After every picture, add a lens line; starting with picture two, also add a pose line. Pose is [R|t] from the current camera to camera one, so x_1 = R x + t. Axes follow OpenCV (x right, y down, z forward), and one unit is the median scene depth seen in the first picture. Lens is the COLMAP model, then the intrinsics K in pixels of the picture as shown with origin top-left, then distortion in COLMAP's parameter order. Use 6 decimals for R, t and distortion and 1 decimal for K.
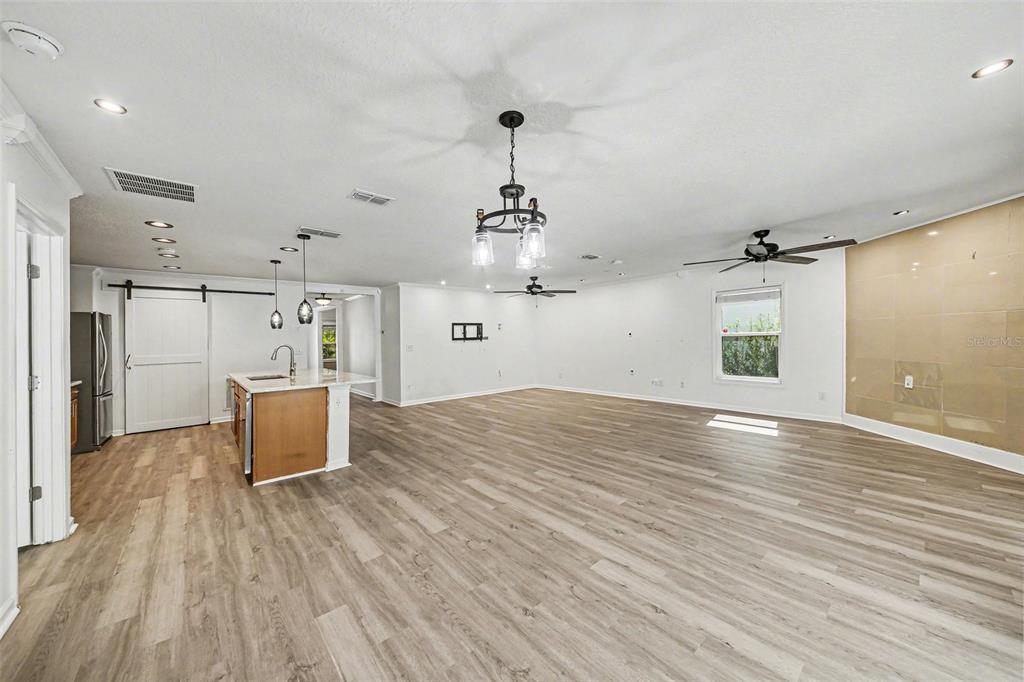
lens RADIAL K [[363.7, 0, 515.5], [0, 363.7, 340.3], [0, 0, 1]] dist [-0.008506, -0.000024]
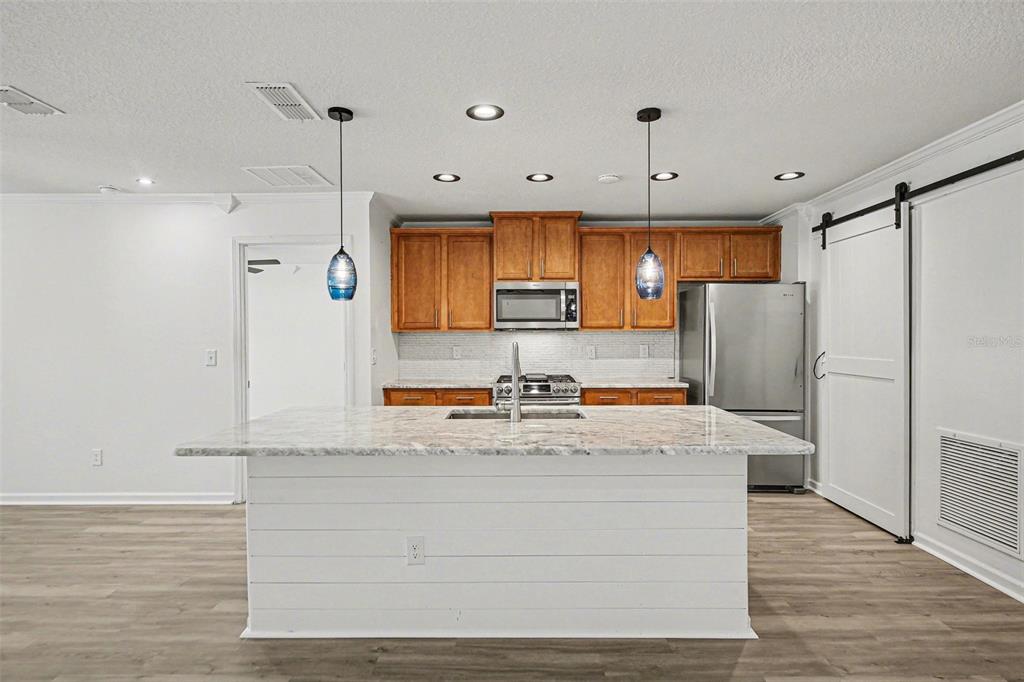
lens RADIAL K [[537.4, 0, 494.7], [0, 537.4, 338.6], [0, 0, 1]] dist [-0.001264, -0.000349]
pose [[-0.672071, 0.029756, -0.739888, -0.217683], [0.013765, 0.999522, 0.027694, -0.012771], [0.740358, 0.008427, -0.672160, 1.755764]]
